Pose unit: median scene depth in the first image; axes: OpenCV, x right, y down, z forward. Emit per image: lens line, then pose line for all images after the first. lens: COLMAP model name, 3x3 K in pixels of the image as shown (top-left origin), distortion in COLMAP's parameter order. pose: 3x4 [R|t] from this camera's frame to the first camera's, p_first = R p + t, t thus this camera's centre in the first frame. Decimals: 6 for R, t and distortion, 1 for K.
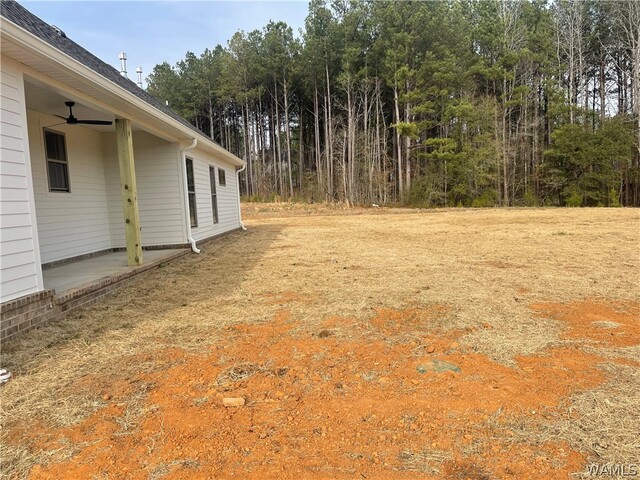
lens RADIAL K [[481.7, 0, 320.0], [0, 481.7, 240.0], [0, 0, 1]] dist [0.032019, -0.001339]
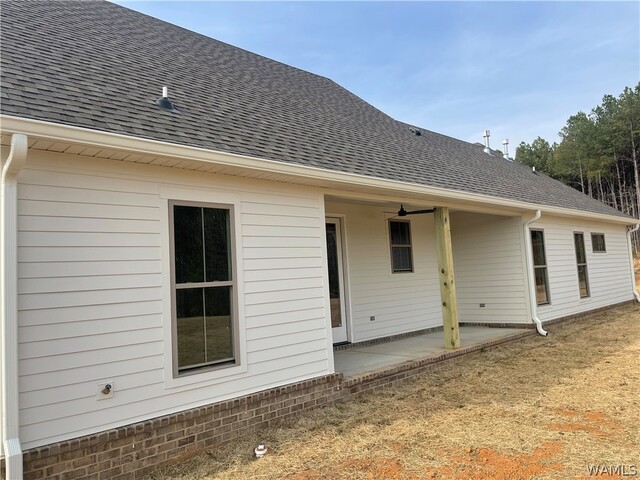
lens RADIAL K [[481.7, 0, 320.0], [0, 481.7, 240.0], [0, 0, 1]] dist [0.032019, -0.001339]
pose [[0.696008, -0.051560, -0.716181, 0.160562], [-0.033859, 0.993952, -0.104463, -0.057799], [0.717236, 0.096957, 0.690052, 0.087827]]
